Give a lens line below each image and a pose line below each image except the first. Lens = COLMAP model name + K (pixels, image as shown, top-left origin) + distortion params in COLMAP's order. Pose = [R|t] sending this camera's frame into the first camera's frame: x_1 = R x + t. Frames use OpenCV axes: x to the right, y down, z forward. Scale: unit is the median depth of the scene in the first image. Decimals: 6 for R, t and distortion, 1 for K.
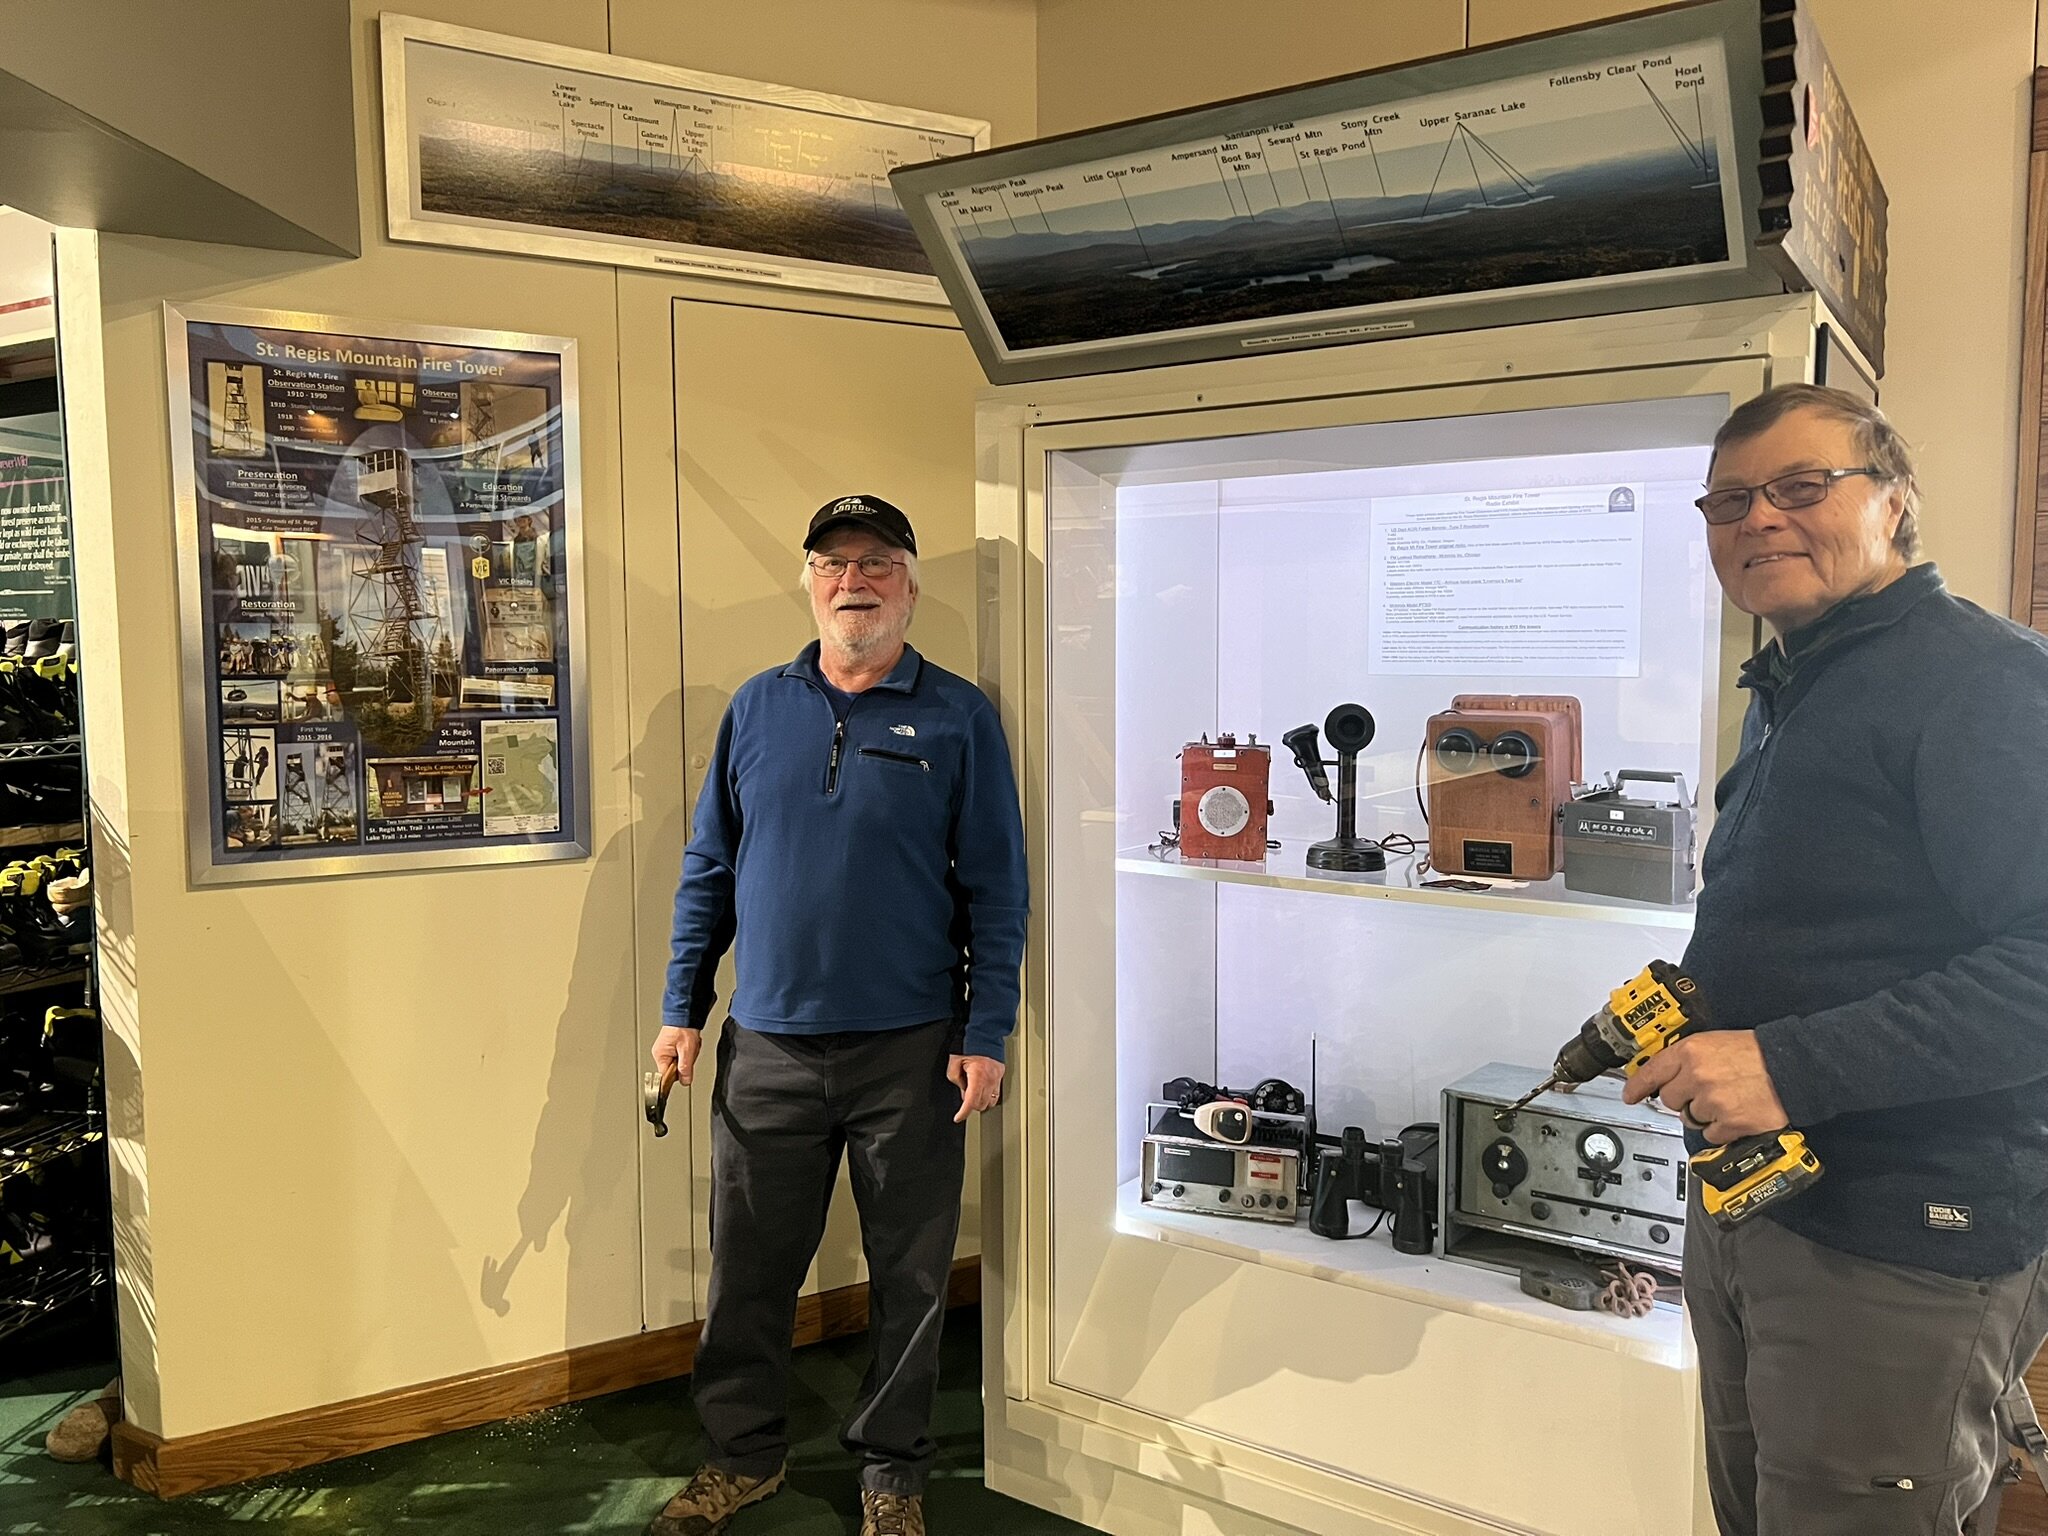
lens RADIAL K [[1557.2, 0, 1025.5], [0, 1557.2, 761.3], [0, 0, 1]] dist [0.059448, -0.079437]
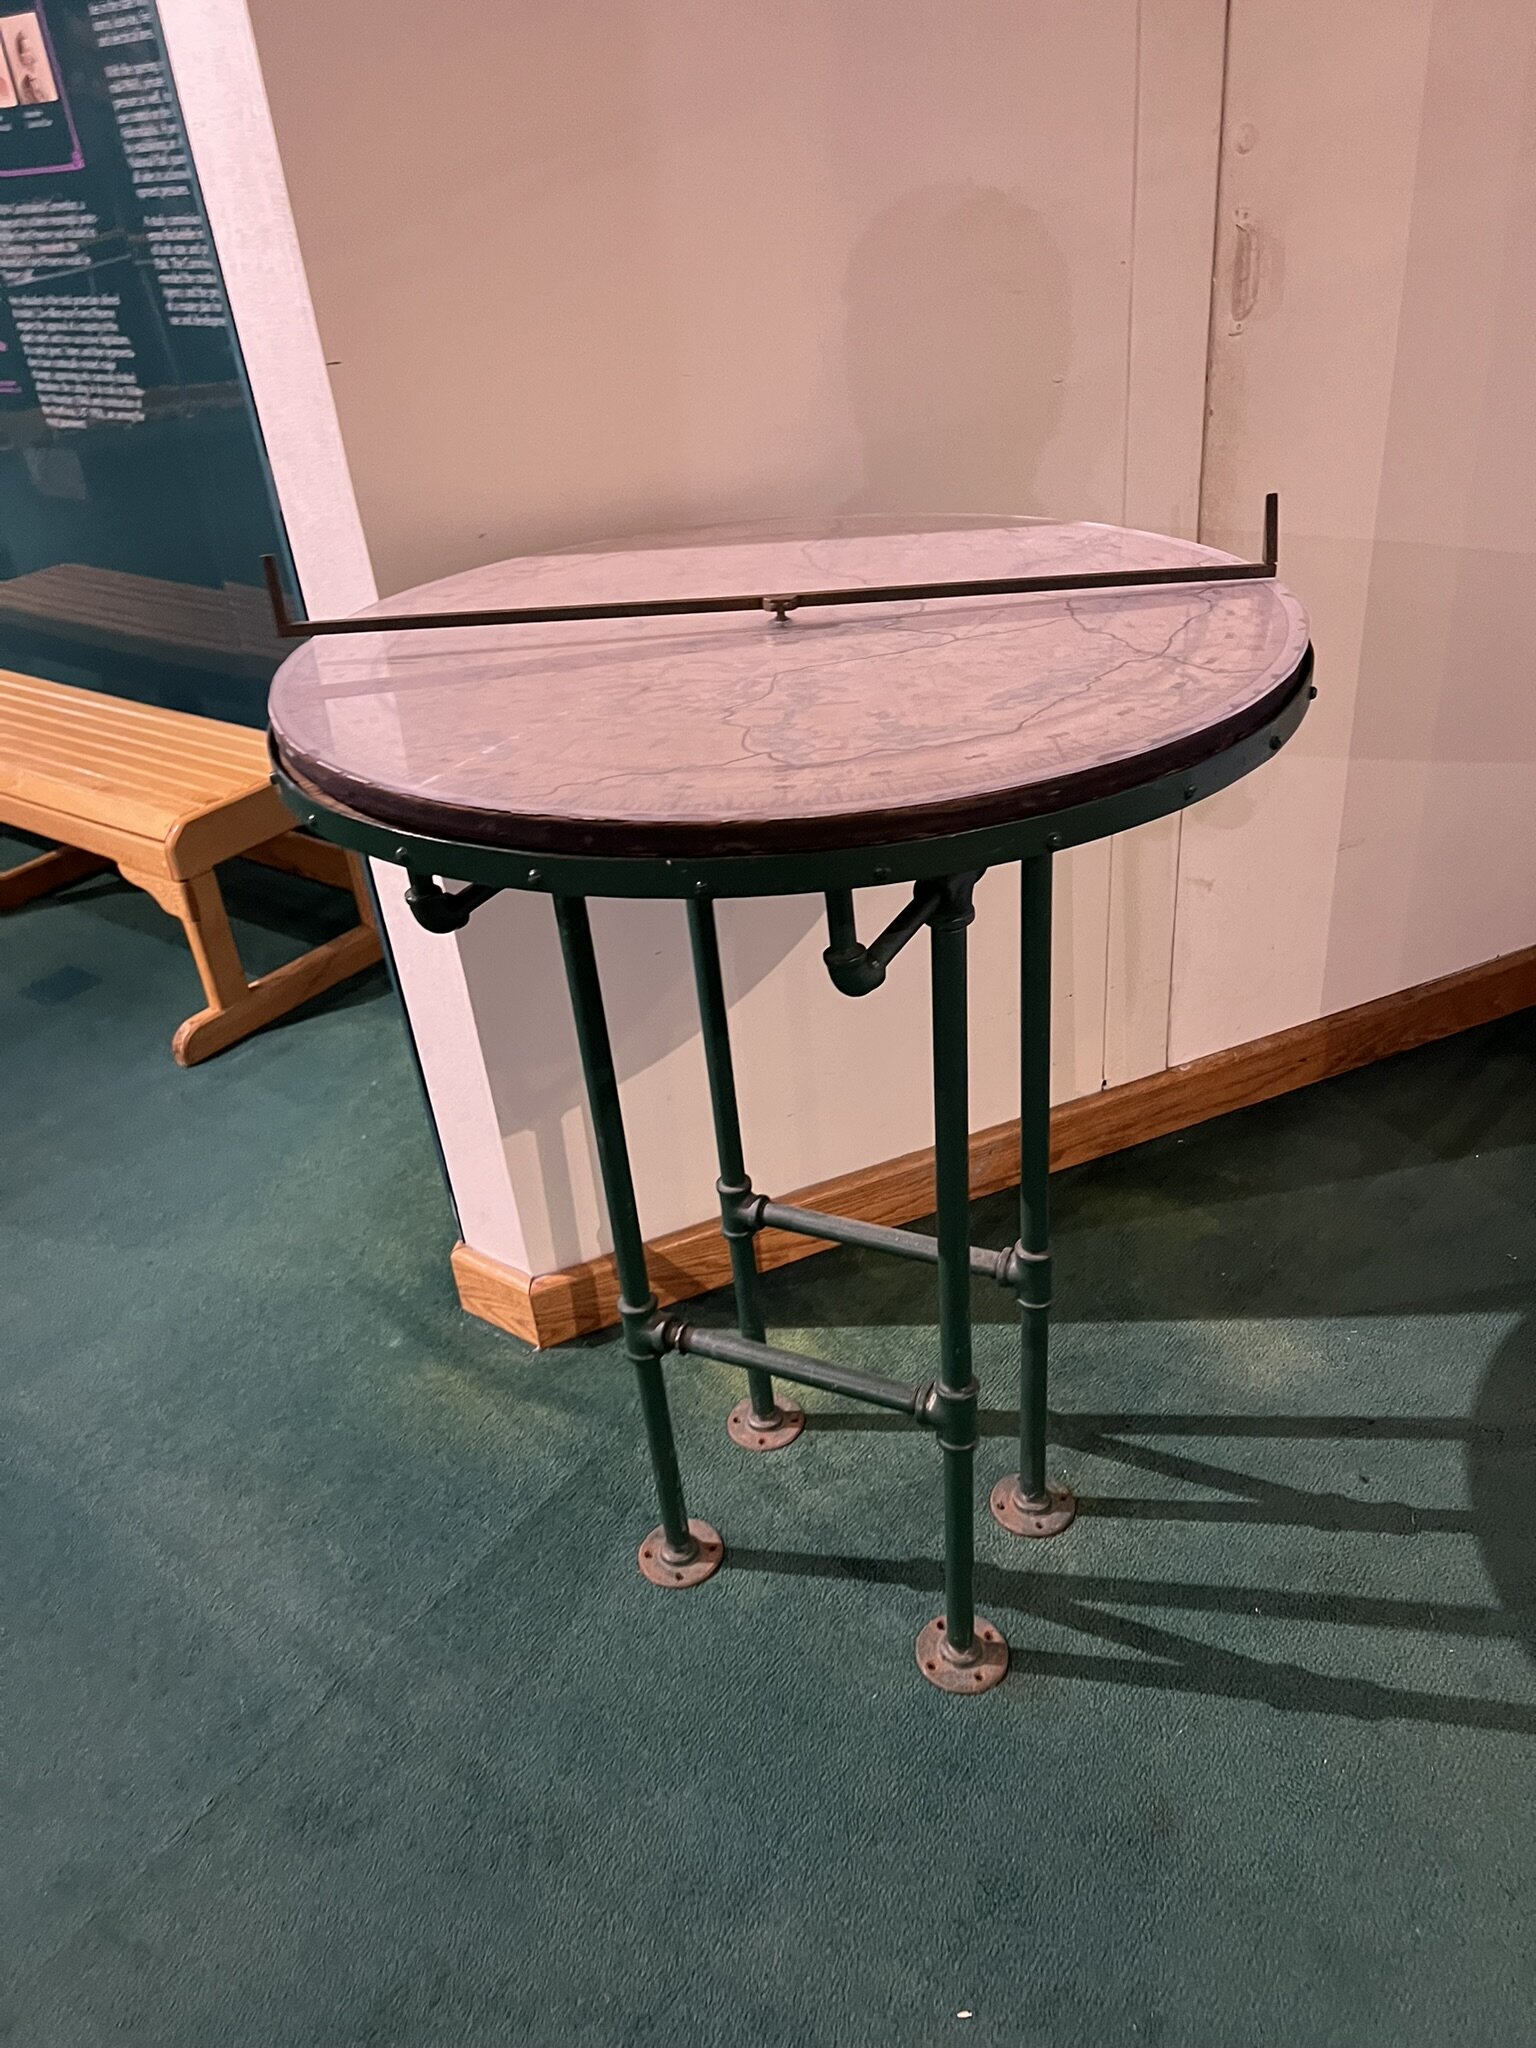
lens RADIAL K [[1557.2, 0, 768.0], [0, 1557.2, 1024.0], [0, 0, 1]] dist [0.059448, -0.079437]
pose [[0.990822, -0.015493, -0.134282, -0.347614], [0.072809, 0.898156, 0.433606, 0.029158], [0.113888, -0.439404, 0.891041, 0.436537]]
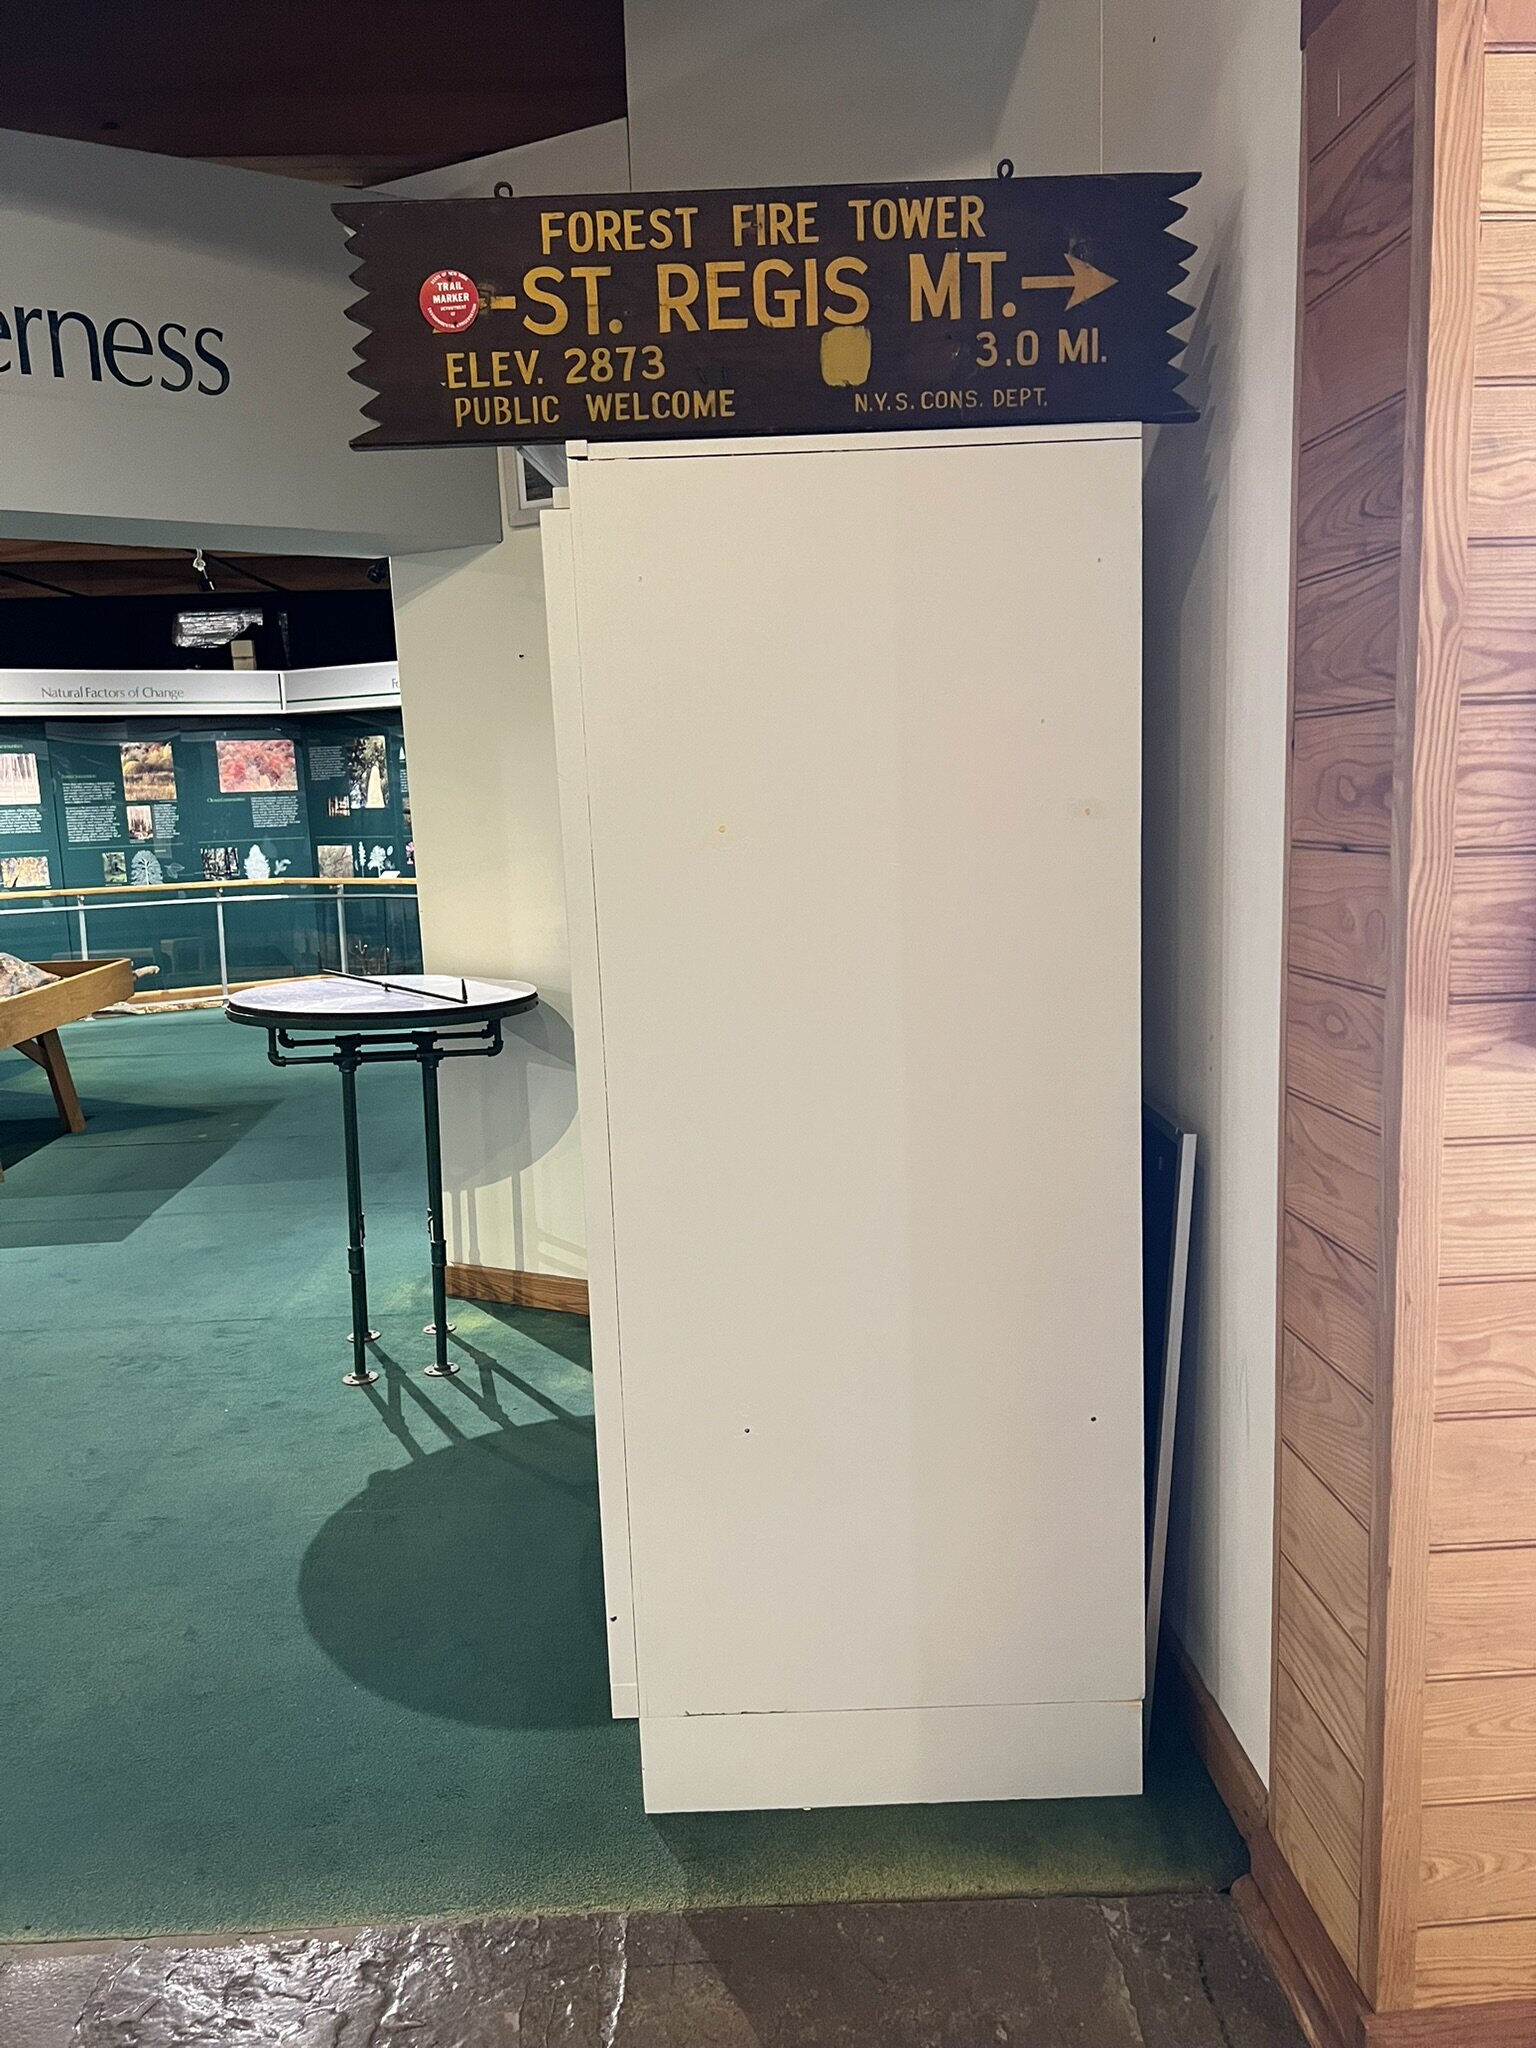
lens RADIAL K [[1544.7, 0, 807.1], [0, 1544.7, 1061.9], [0, 0, 1]] dist [0.011081, 0.002181]
pose [[0.557049, 0.123848, -0.821193, 1.051652], [-0.037863, 0.991577, 0.123860, -0.018181], [0.829616, -0.037903, 0.557046, 0.388919]]
